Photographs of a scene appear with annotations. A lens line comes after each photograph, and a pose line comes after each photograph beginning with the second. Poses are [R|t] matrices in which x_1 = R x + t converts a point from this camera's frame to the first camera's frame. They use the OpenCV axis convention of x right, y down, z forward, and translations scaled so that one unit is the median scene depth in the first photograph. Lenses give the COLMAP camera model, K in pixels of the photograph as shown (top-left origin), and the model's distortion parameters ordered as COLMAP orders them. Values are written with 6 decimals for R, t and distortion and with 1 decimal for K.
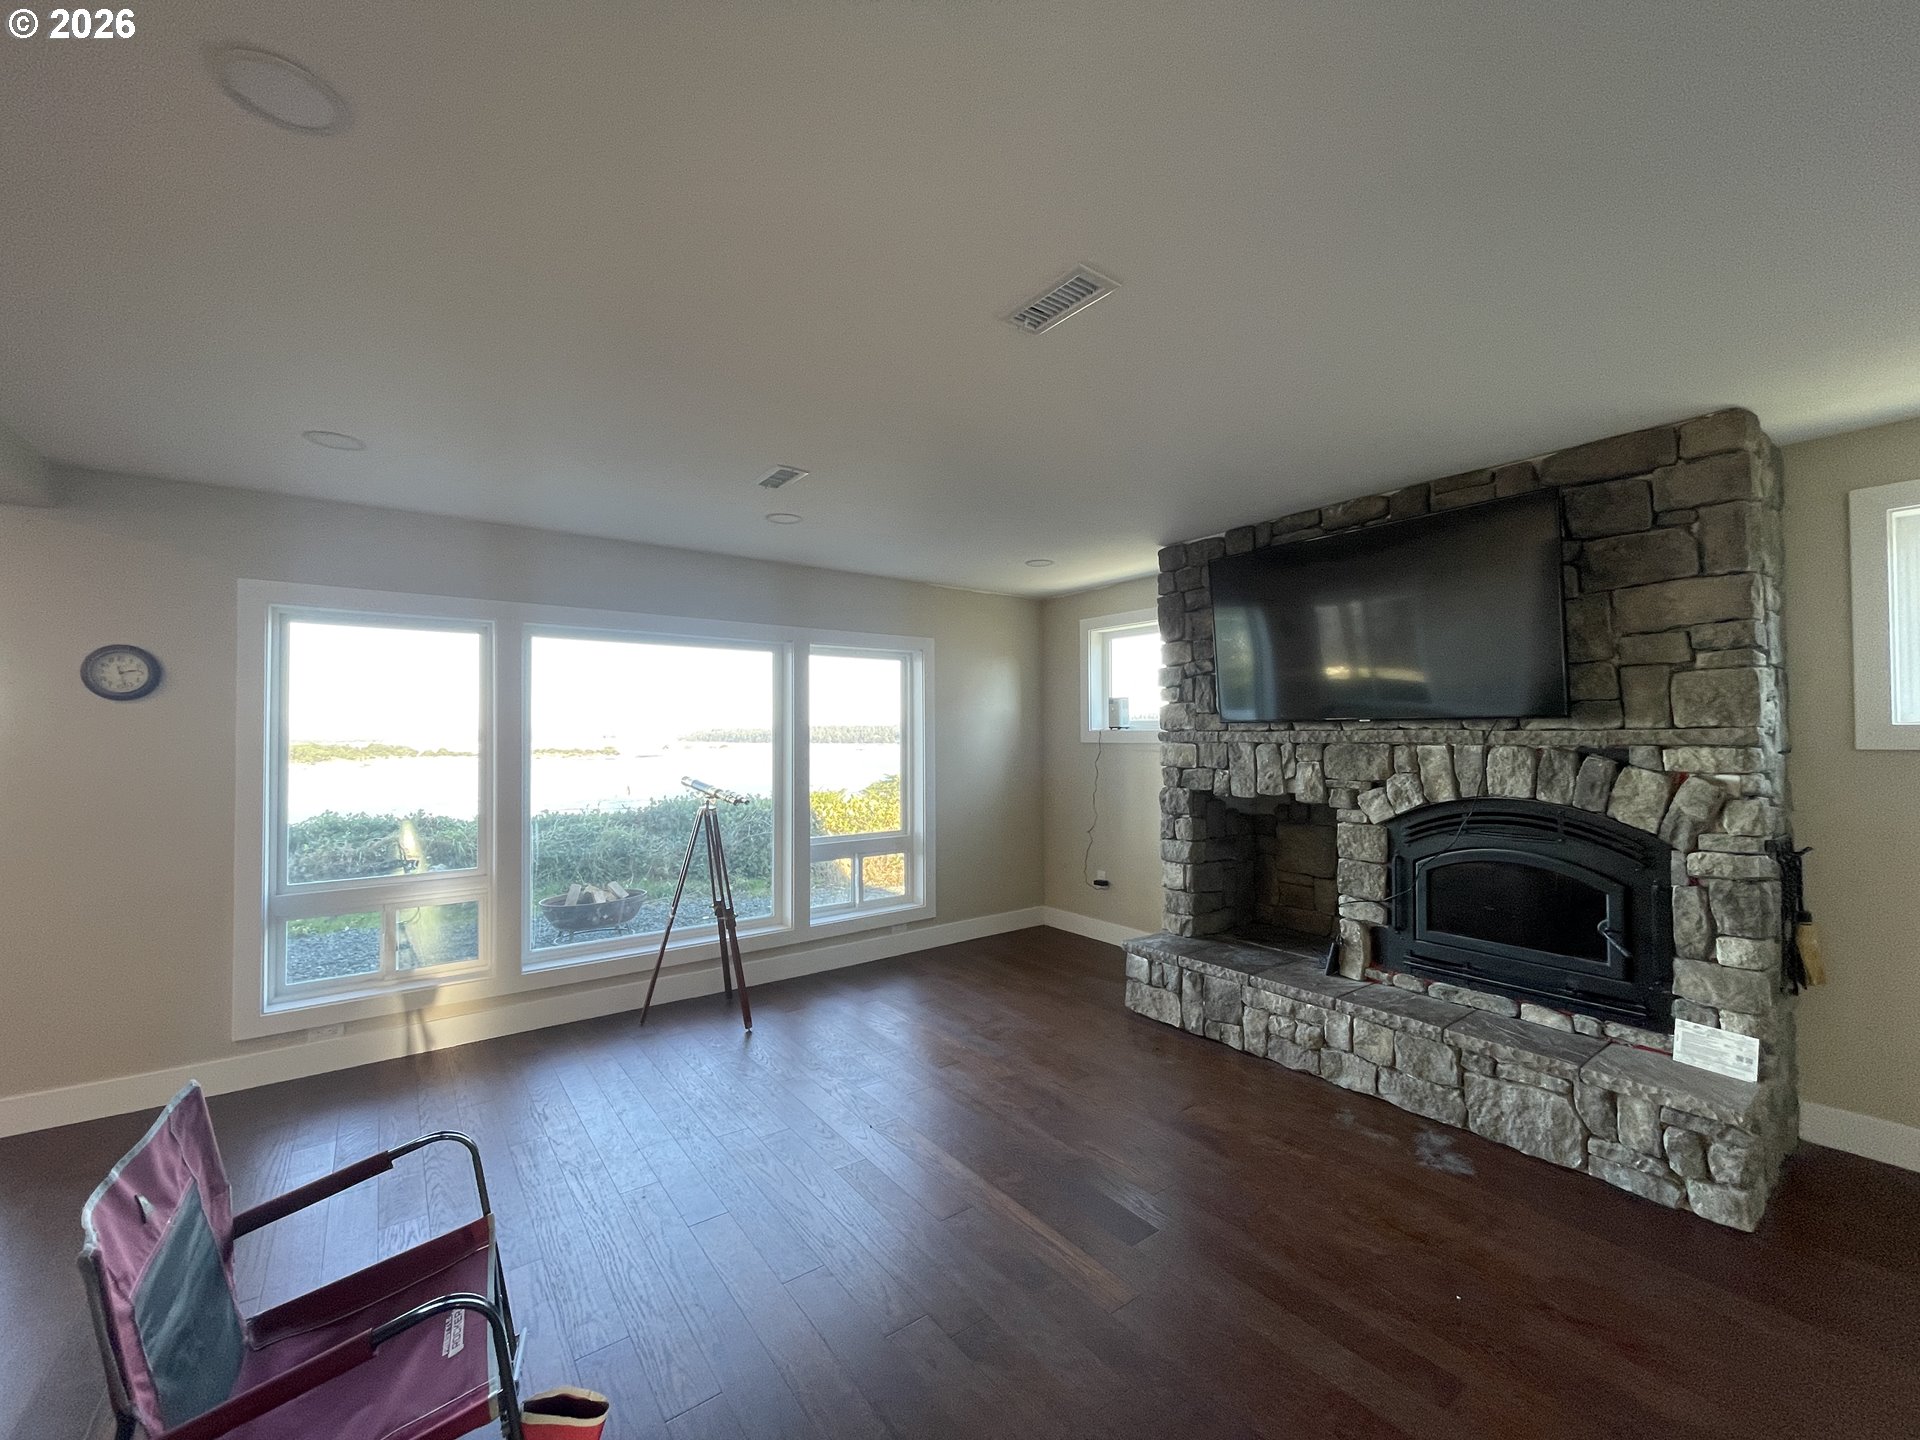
lens RADIAL K [[779.2, 0, 960.0], [0, 779.2, 720.0], [0, 0, 1]] dist [0.000627, 0.000220]
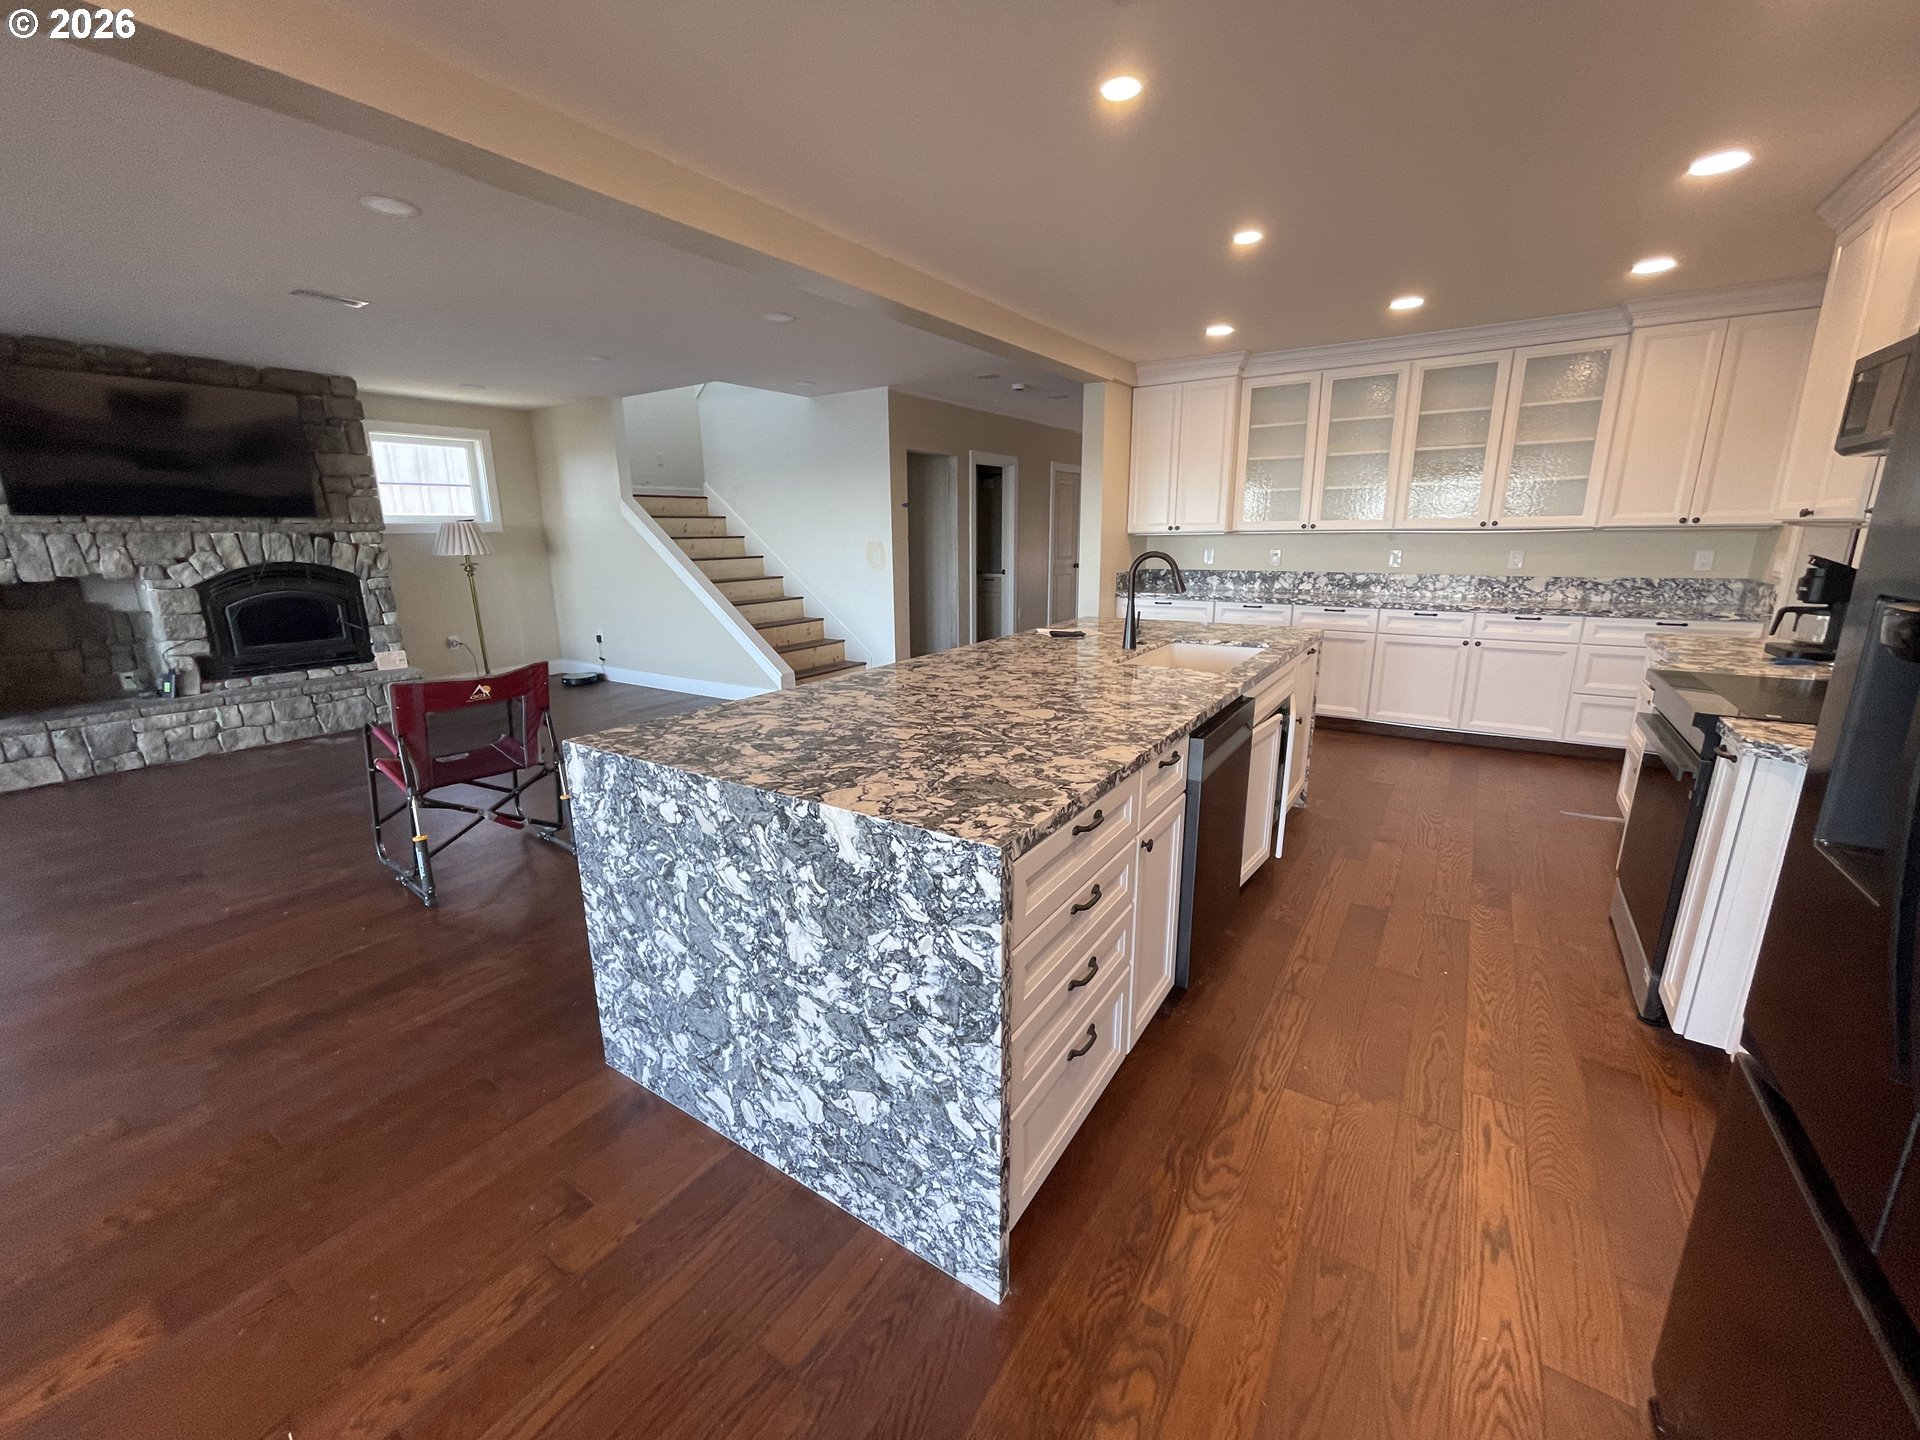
lens RADIAL K [[779.2, 0, 960.0], [0, 779.2, 720.0], [0, 0, 1]] dist [0.000627, 0.000220]
pose [[-0.346507, -0.213767, 0.913365, -1.541865], [-0.003846, 0.974004, 0.226500, 0.039686], [-0.938039, 0.074971, -0.338321, 0.146604]]
